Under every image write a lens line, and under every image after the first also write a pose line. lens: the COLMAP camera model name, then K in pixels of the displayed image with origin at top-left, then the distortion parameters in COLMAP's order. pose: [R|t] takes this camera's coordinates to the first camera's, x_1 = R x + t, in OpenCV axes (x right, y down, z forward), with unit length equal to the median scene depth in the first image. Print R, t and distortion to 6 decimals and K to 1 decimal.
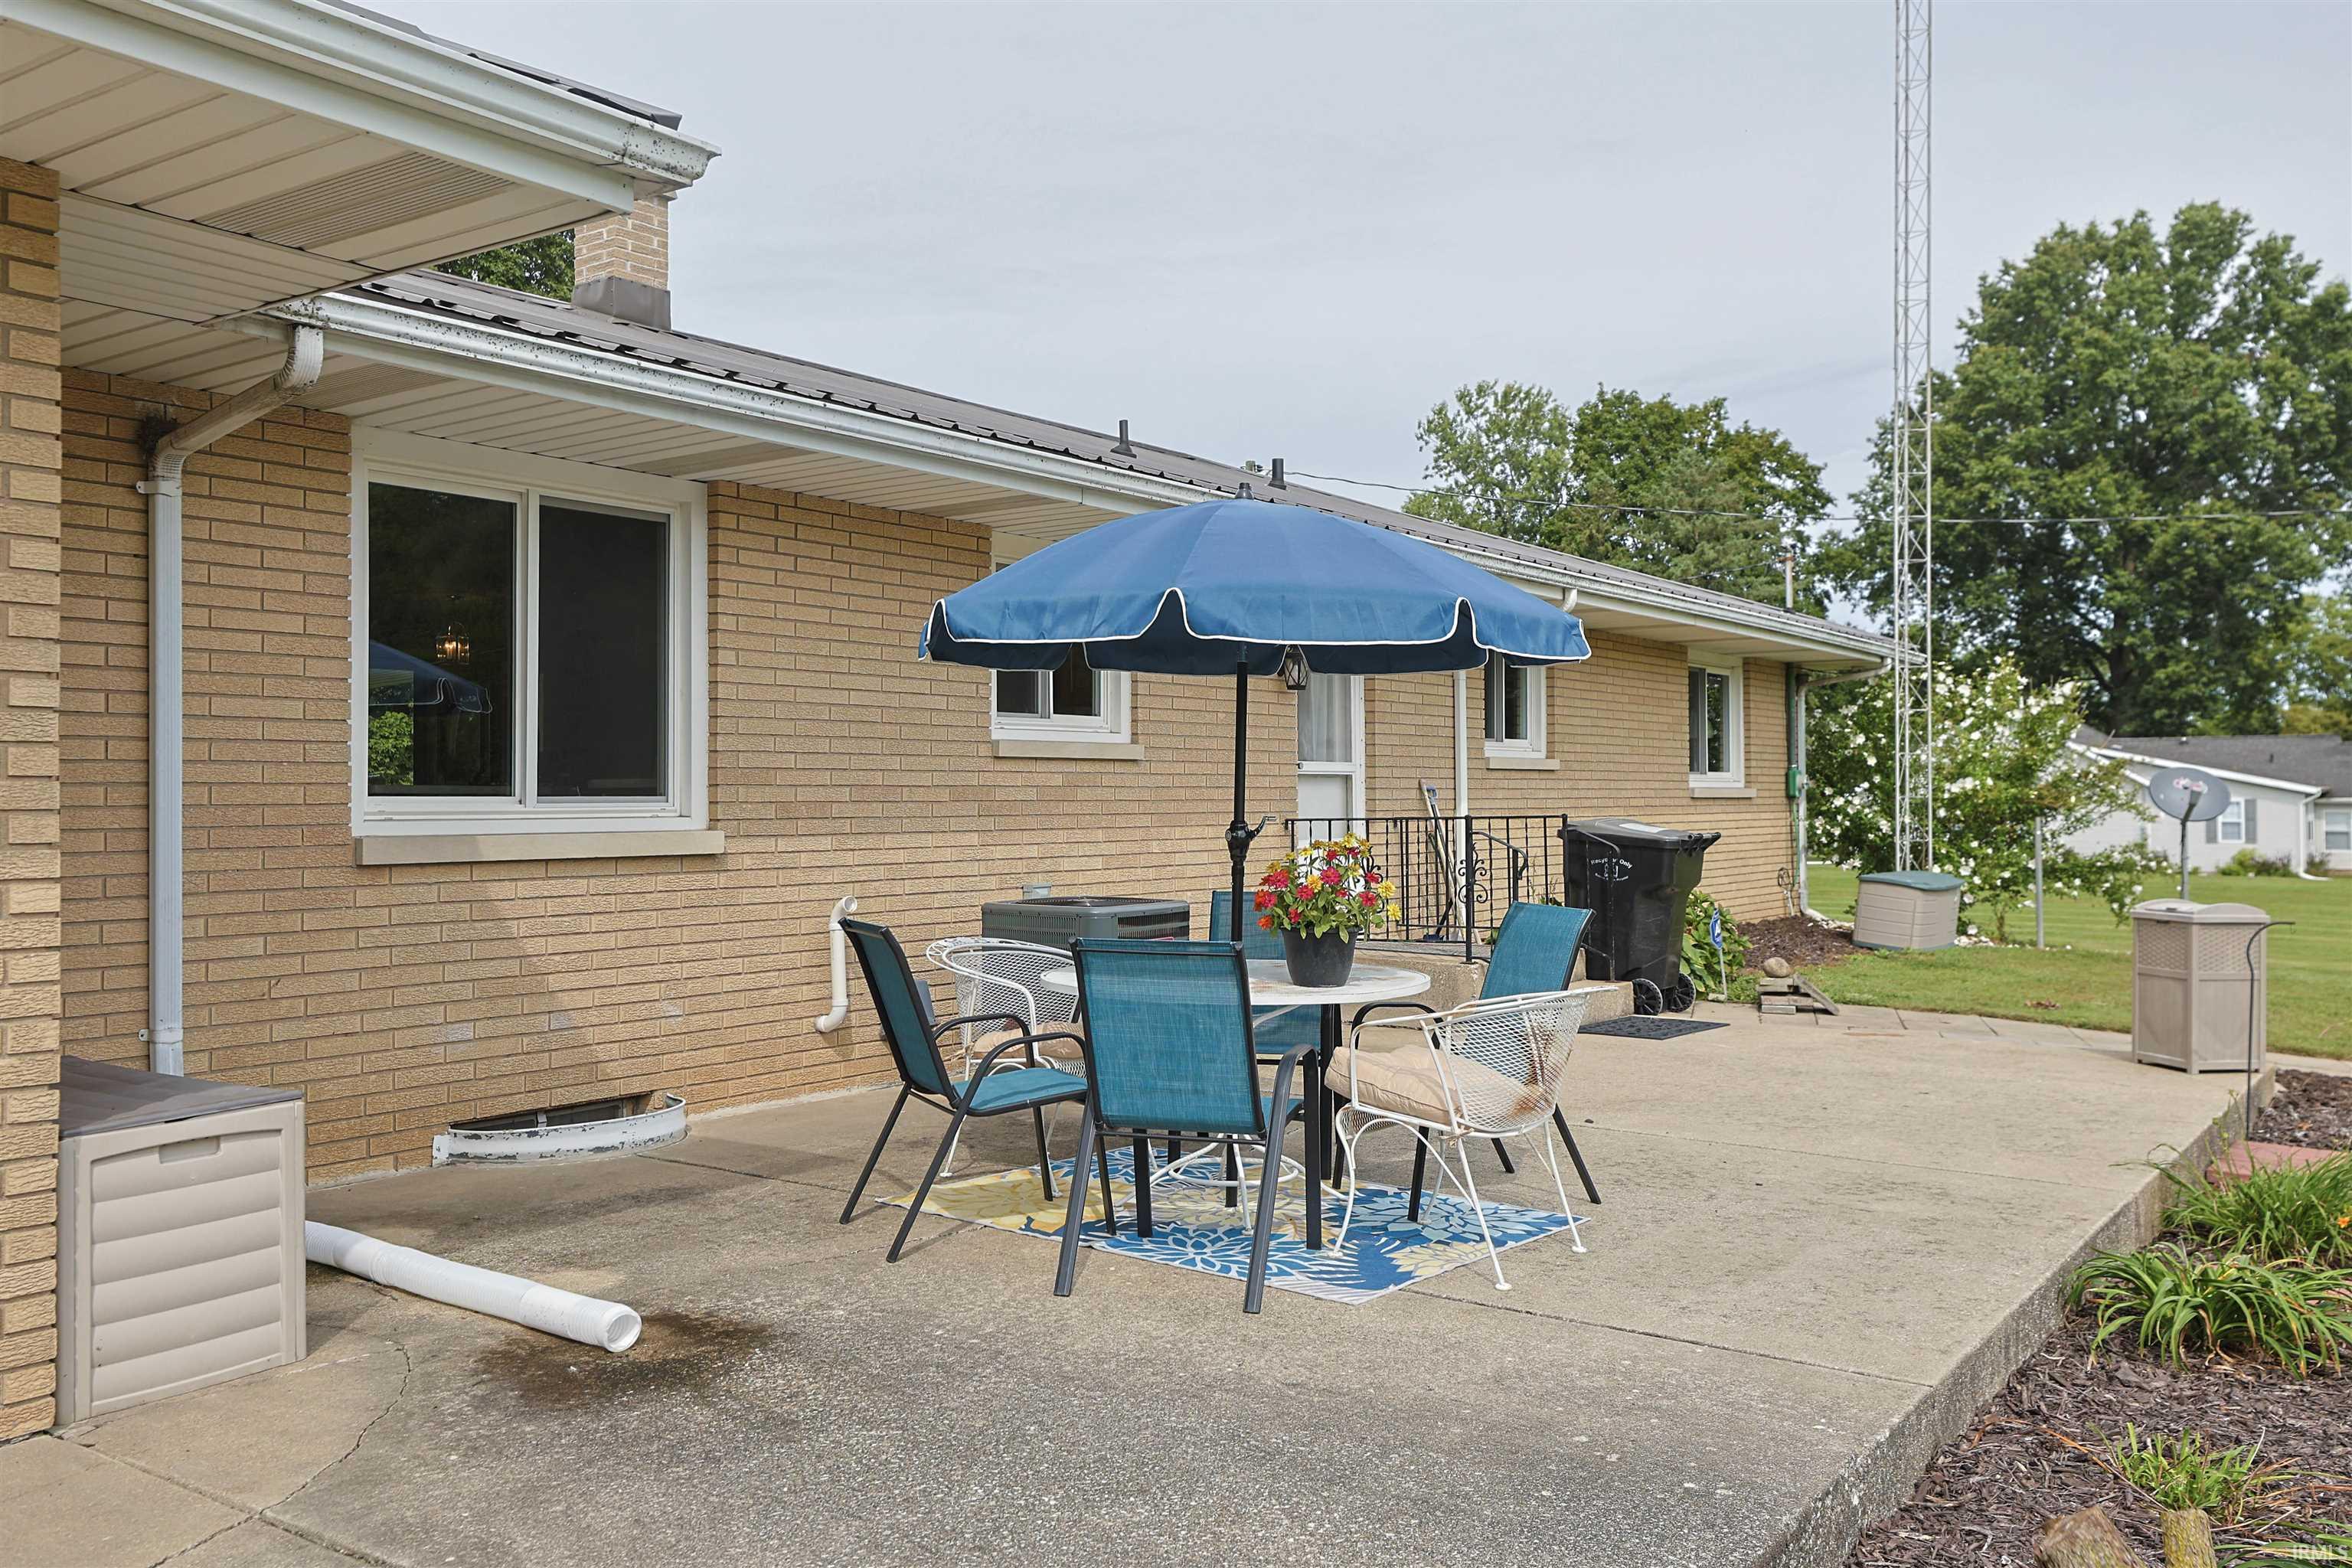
lens RADIAL K [[1981.2, 0, 1176.0], [0, 1981.2, 784.0], [0, 0, 1]] dist [0.002302, -0.000293]
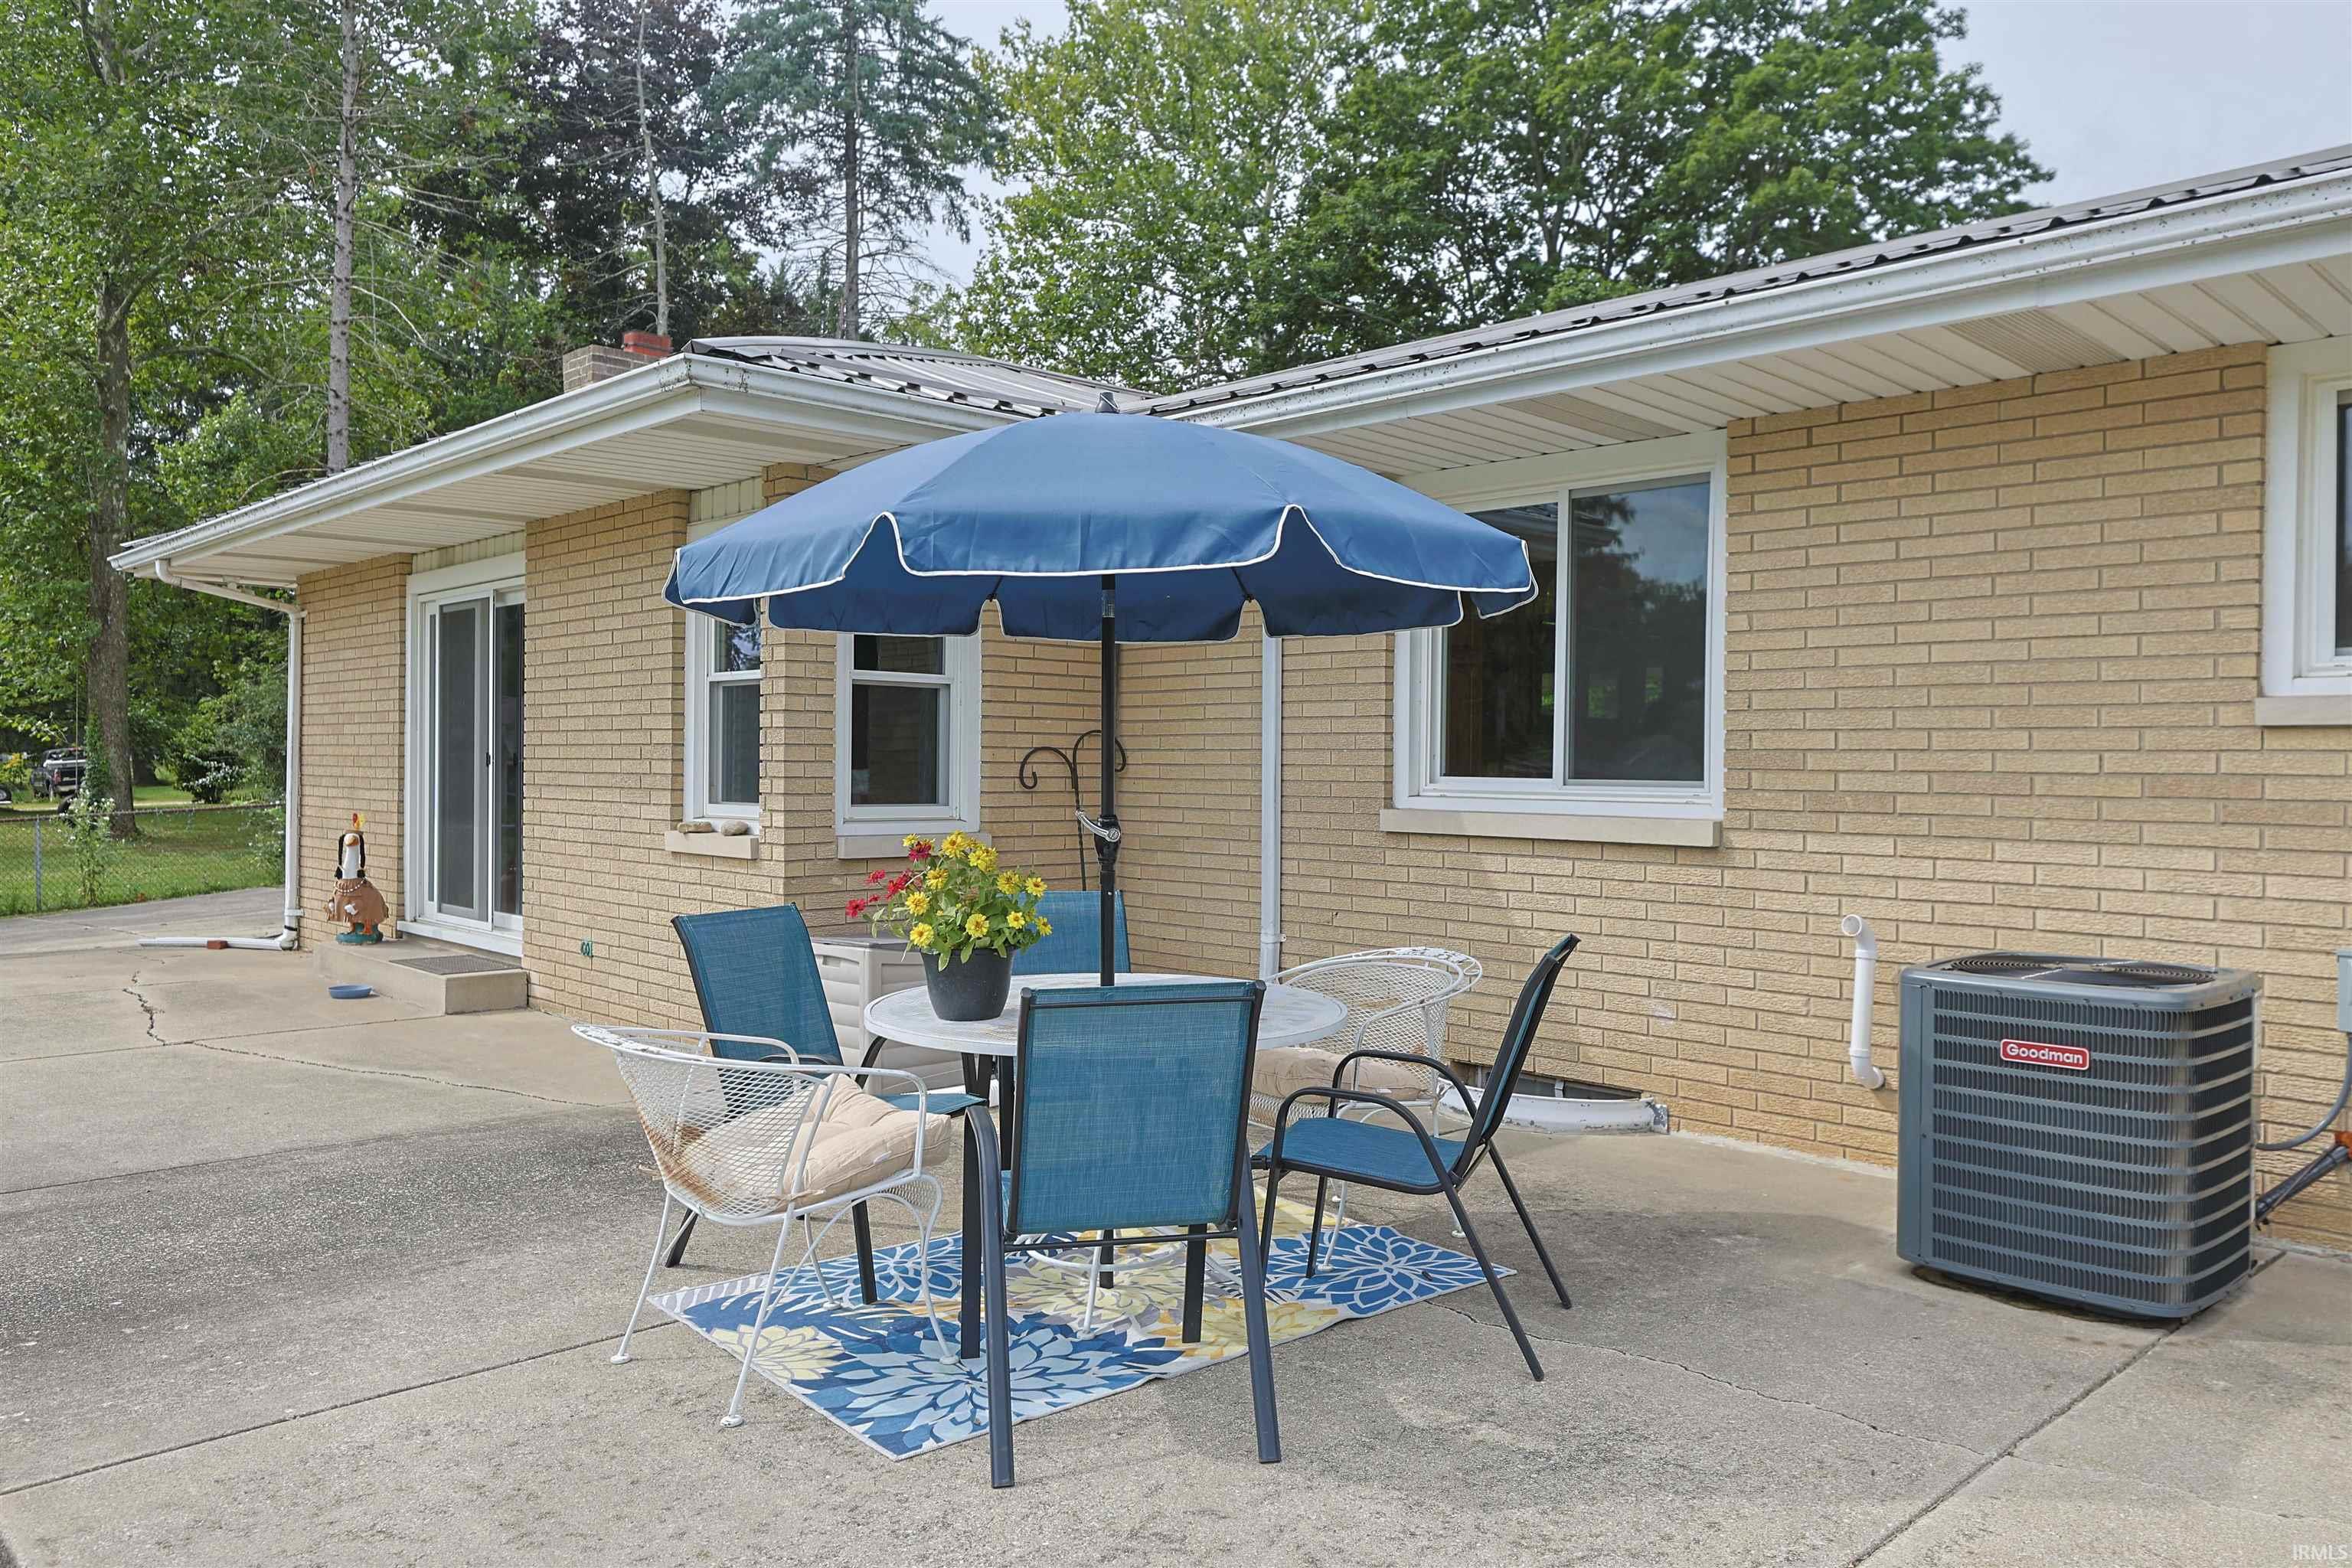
lens RADIAL K [[1653.1, 0, 1176.0], [0, 1653.1, 784.0], [0, 0, 1]] dist [0.002877, 0.005218]
pose [[-0.191300, 0.014027, -0.981431, 0.577671], [-0.002856, 0.999886, 0.014848, -0.003522], [0.981527, 0.005644, -0.191238, 0.970743]]
